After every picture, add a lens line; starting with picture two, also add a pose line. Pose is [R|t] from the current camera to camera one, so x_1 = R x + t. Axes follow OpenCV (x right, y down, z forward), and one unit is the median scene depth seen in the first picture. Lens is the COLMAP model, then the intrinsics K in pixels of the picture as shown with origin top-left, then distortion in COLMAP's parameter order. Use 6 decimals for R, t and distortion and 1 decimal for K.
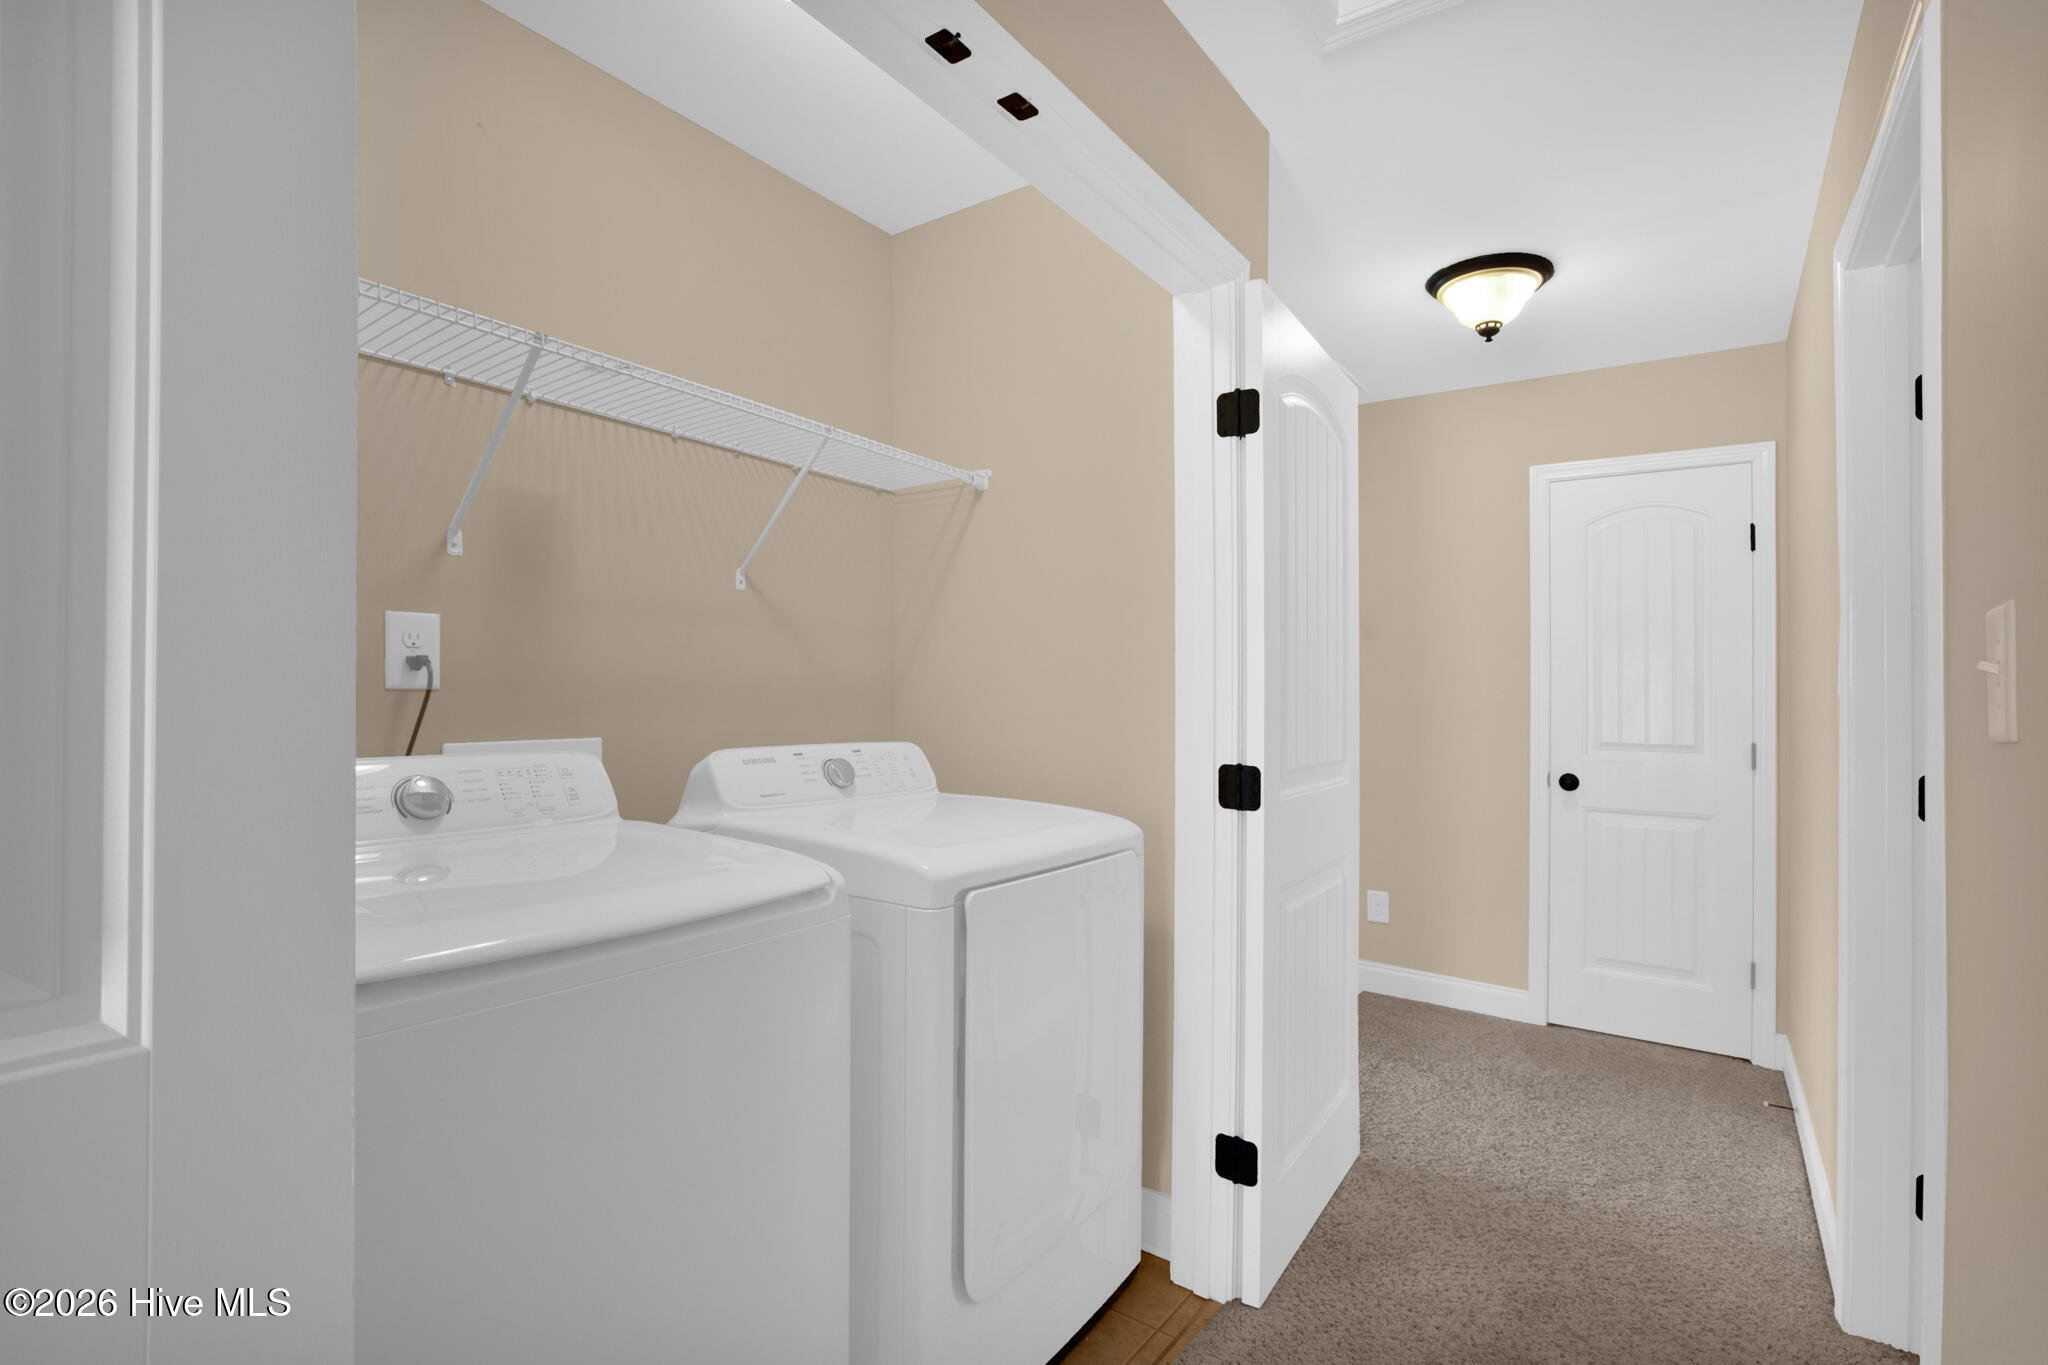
lens RADIAL K [[958.6, 0, 1020.8], [0, 958.6, 683.7], [0, 0, 1]] dist [-0.006758, 0.004508]
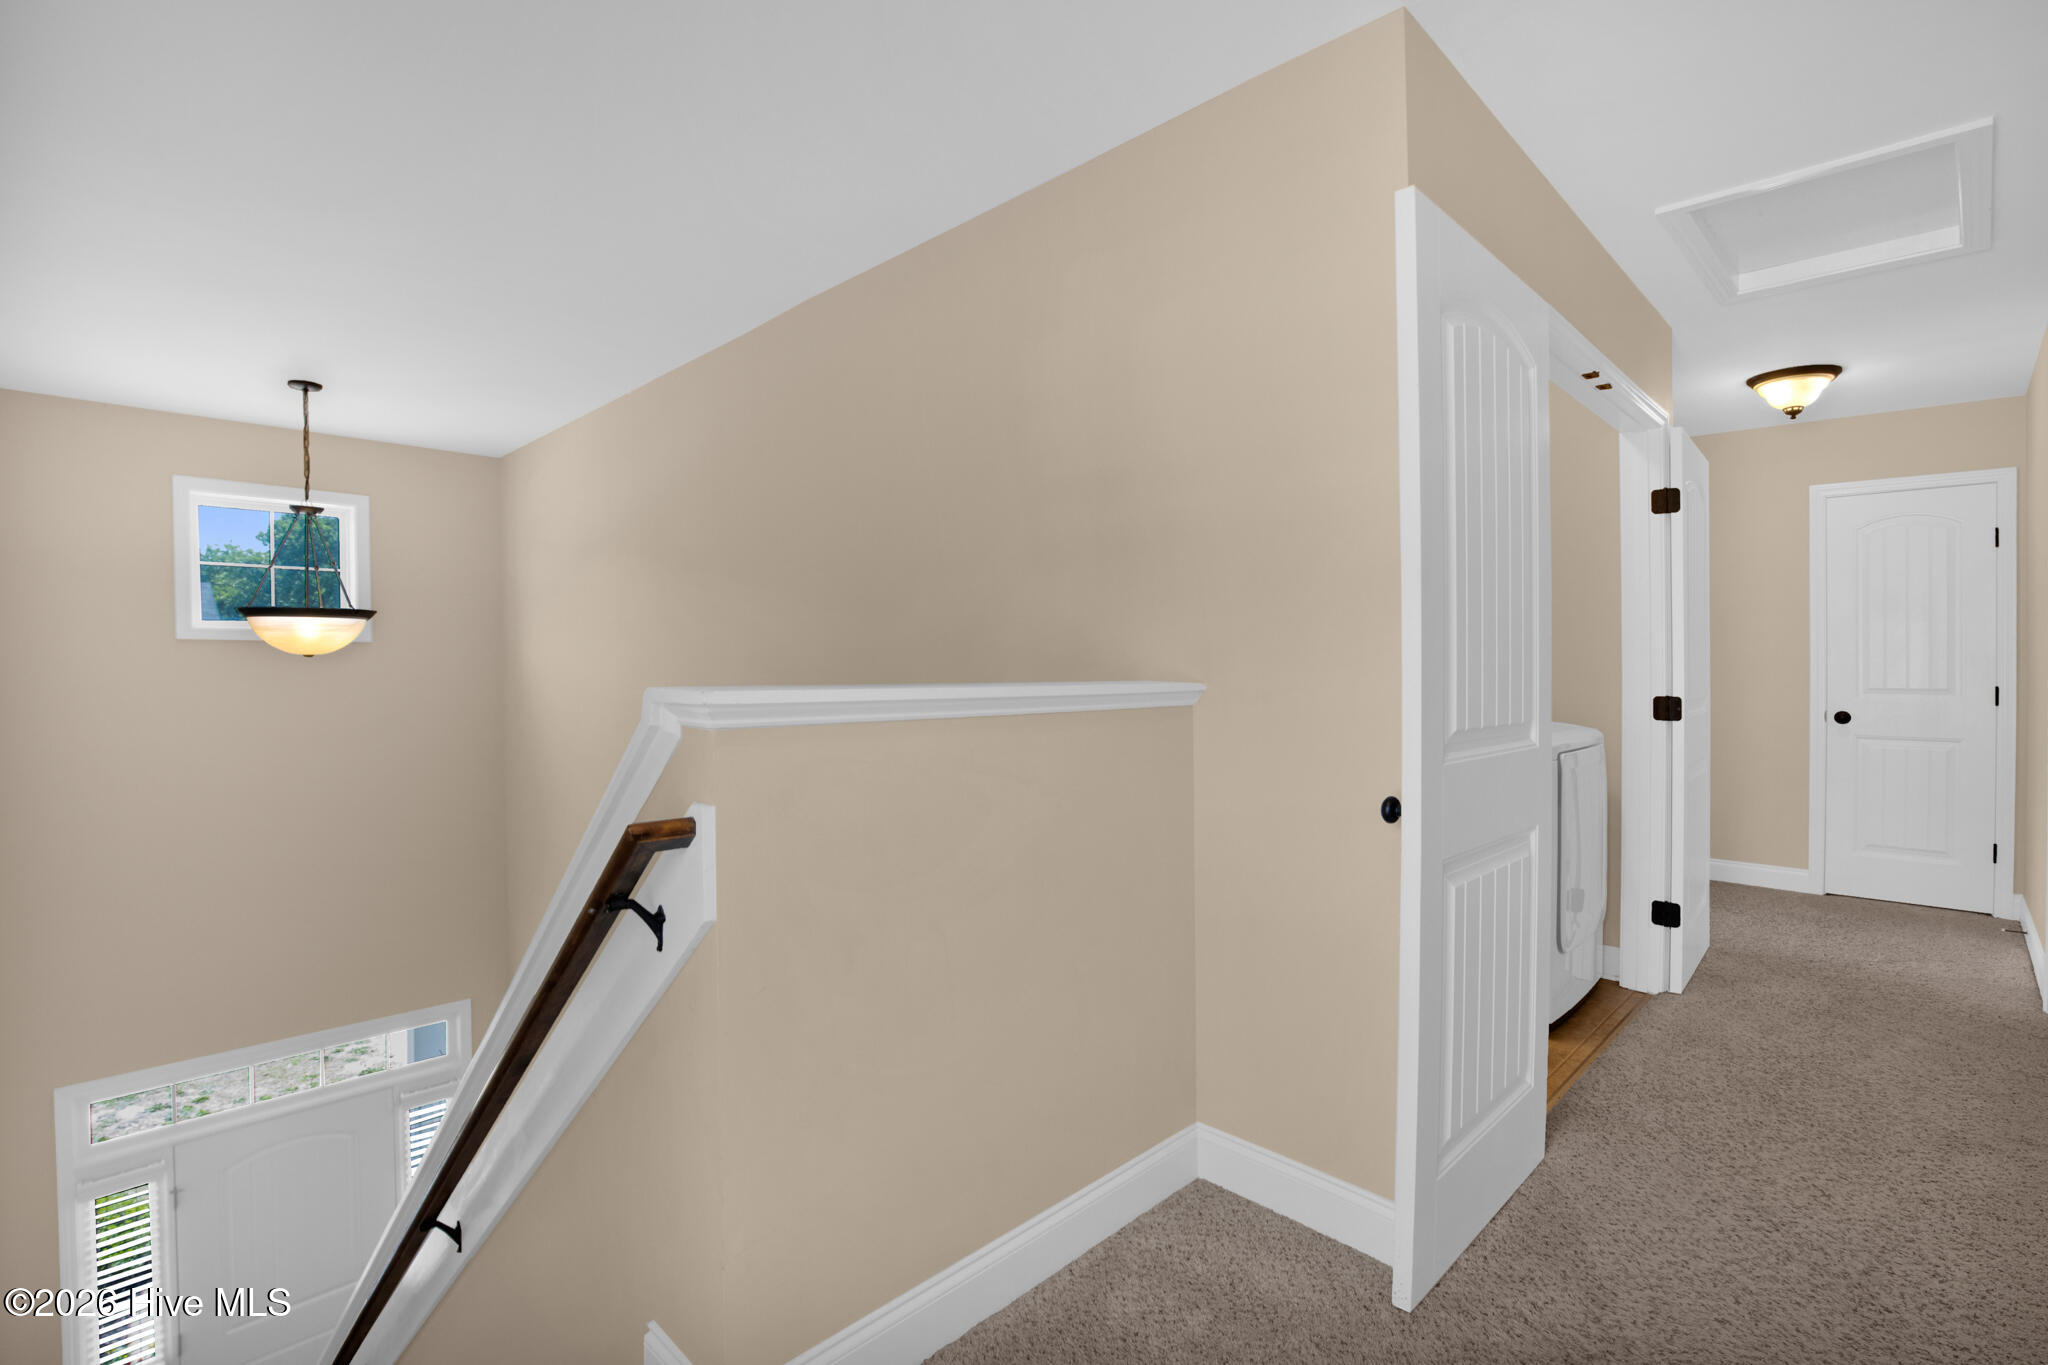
lens RADIAL K [[958.6, 0, 1027.3], [0, 958.6, 684.2], [0, 0, 1]] dist [-0.006758, 0.004508]
pose [[0.989219, -0.017933, -0.145339, -0.480642], [0.022016, 0.999406, 0.026530, -0.008668], [0.144777, -0.029444, 0.989026, -0.655468]]
